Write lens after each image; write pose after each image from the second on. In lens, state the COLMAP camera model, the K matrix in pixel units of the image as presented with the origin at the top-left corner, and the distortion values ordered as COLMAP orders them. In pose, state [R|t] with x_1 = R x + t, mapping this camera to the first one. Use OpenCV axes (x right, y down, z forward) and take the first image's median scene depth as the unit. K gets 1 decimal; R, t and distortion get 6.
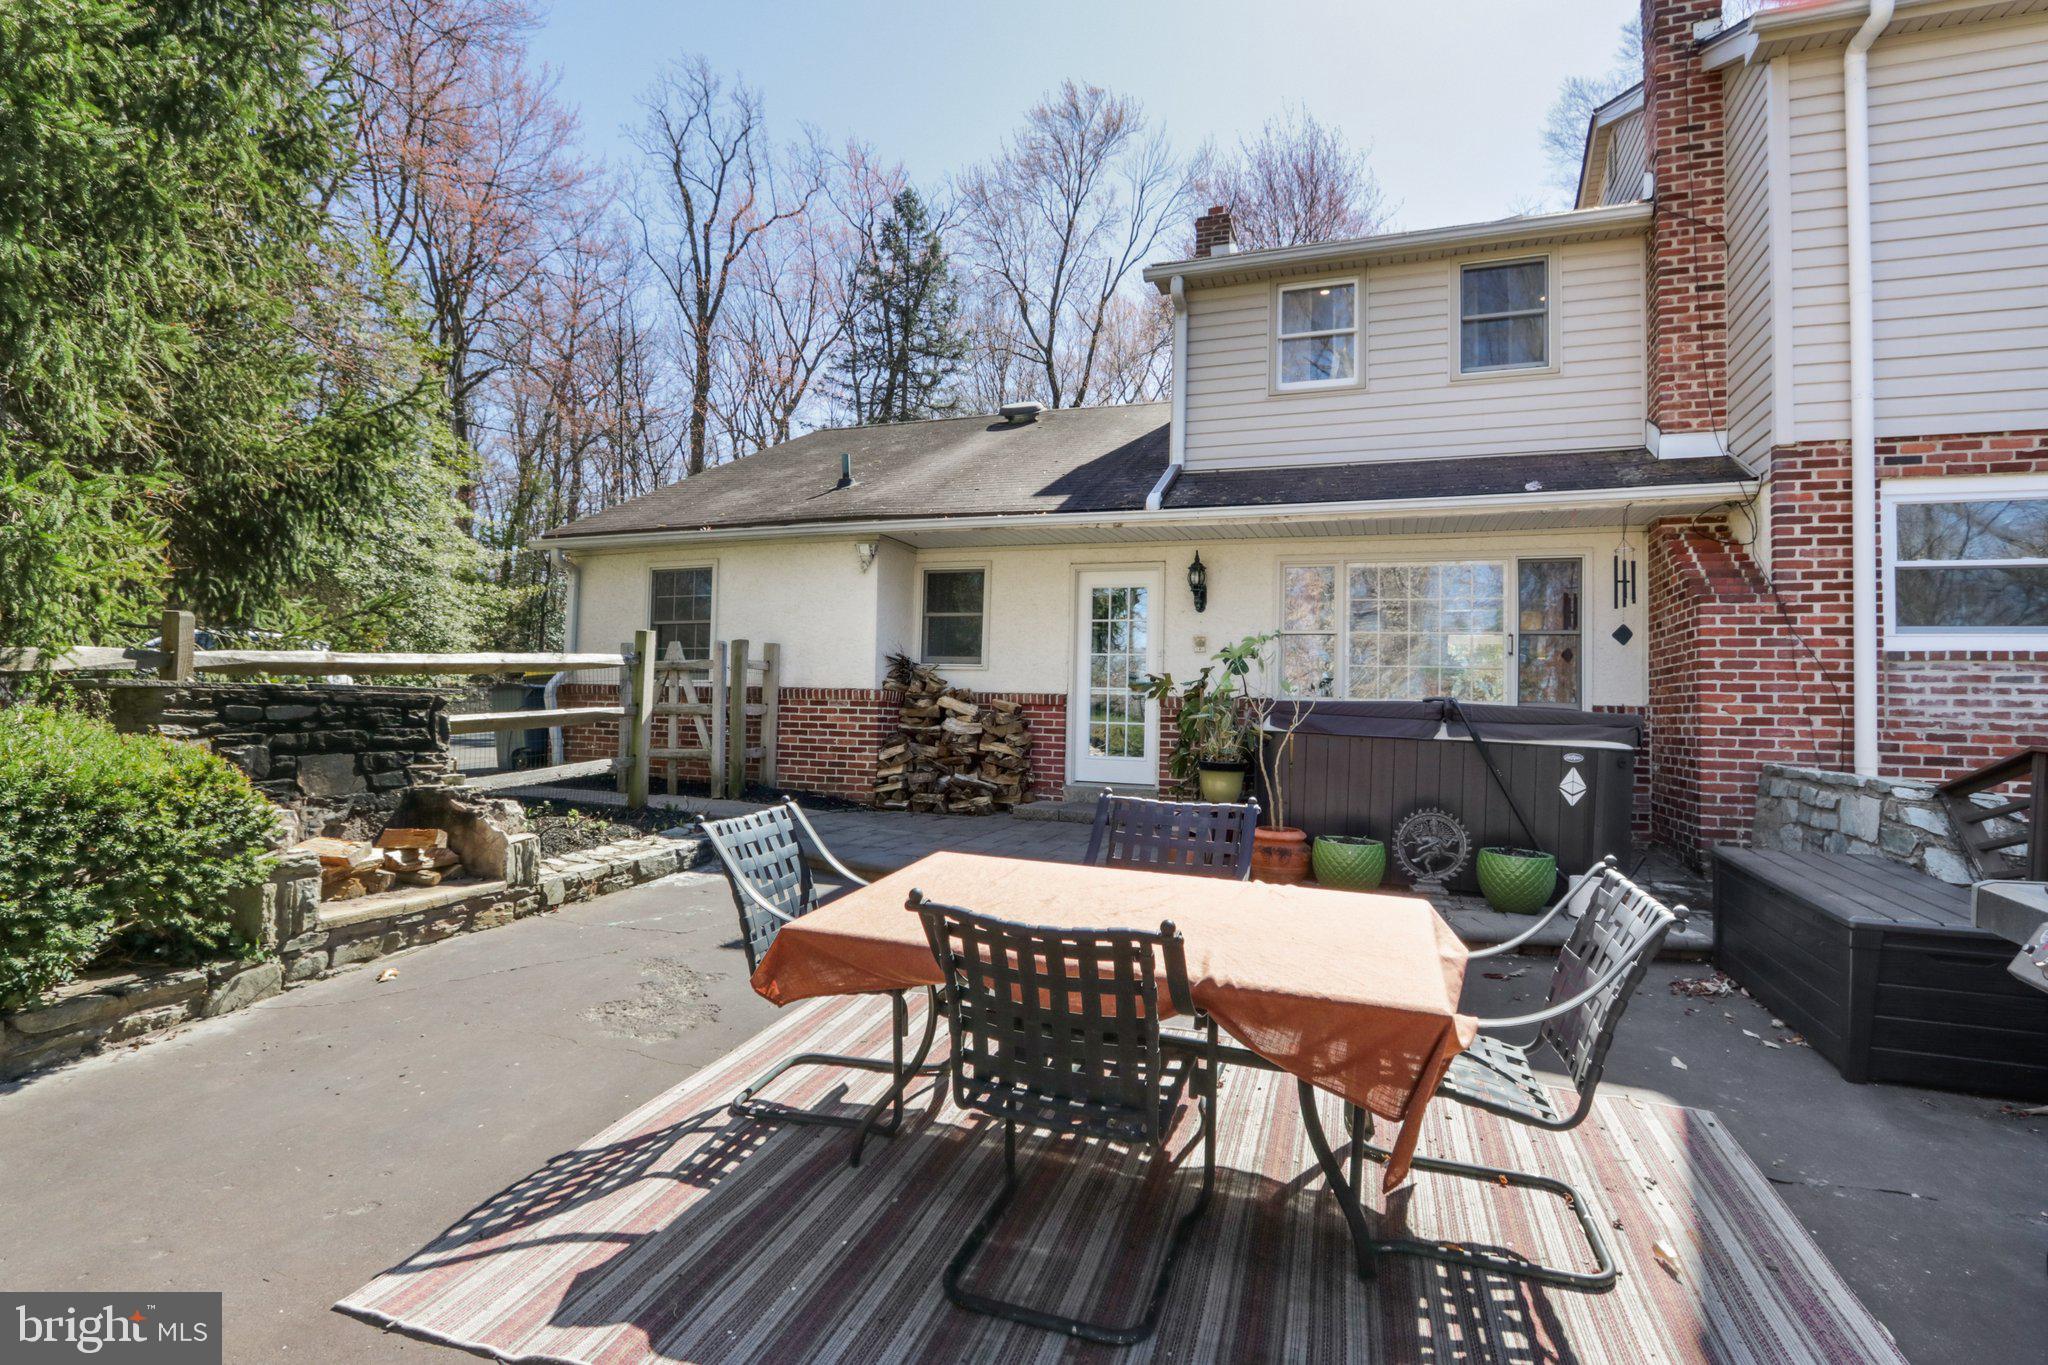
lens RADIAL K [[974.6, 0, 1032.7], [0, 974.6, 672.6], [0, 0, 1]] dist [-0.002378, -0.000324]
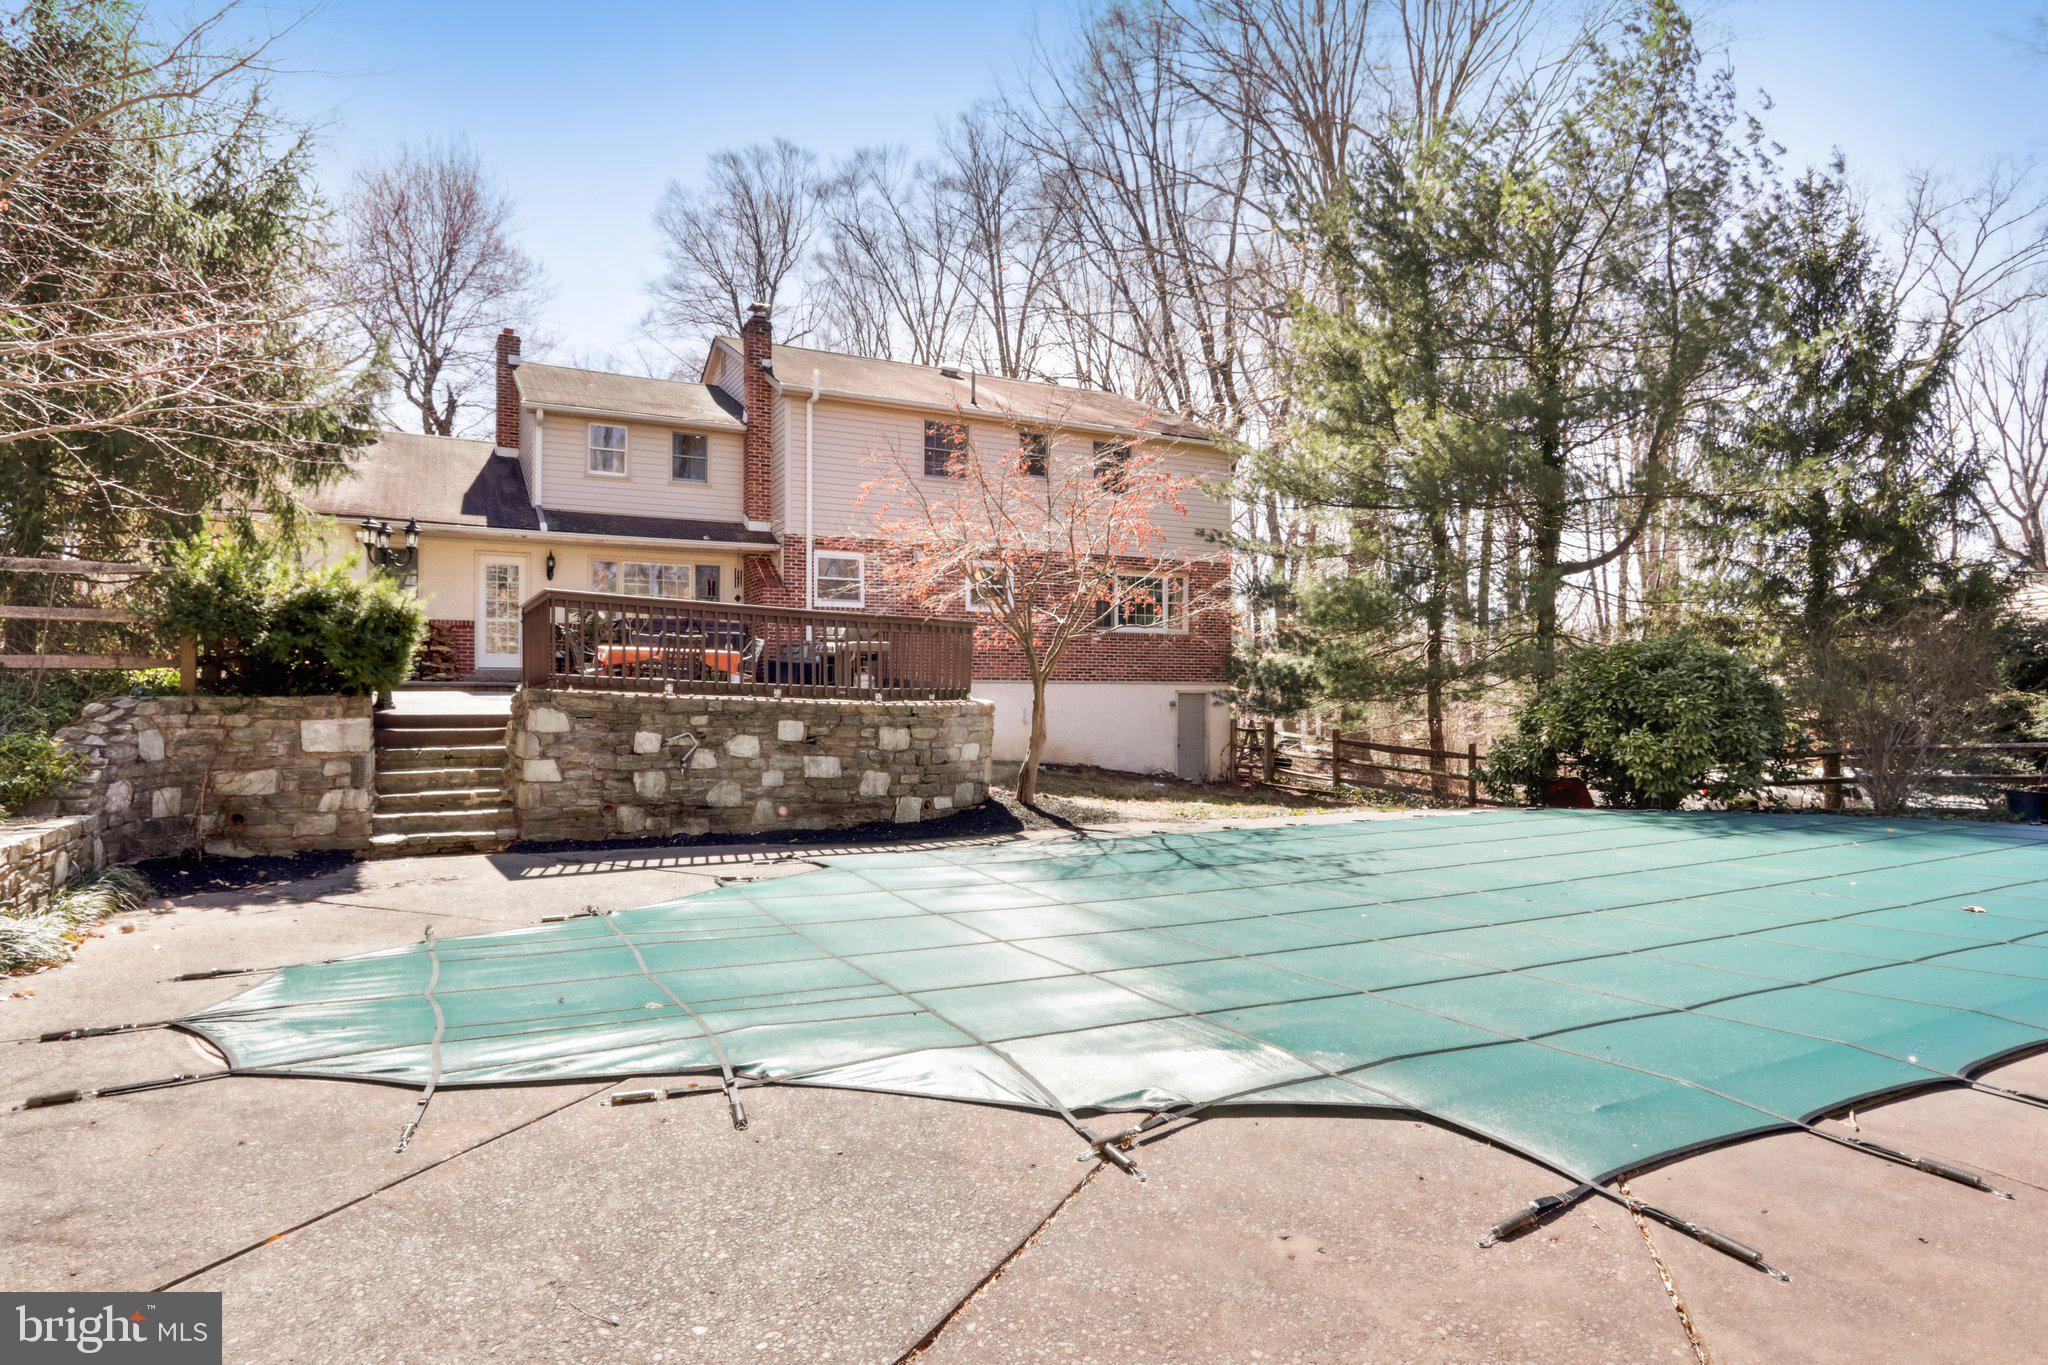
lens RADIAL K [[1151.1, 0, 1023.2], [0, 1151.1, 679.7], [0, 0, 1]] dist [-0.000568, -0.000026]
pose [[0.670975, -0.009032, 0.741425, -1.060944], [-0.004332, 0.999861, 0.016101, 0.112834], [-0.741467, -0.014015, 0.670843, -1.489050]]
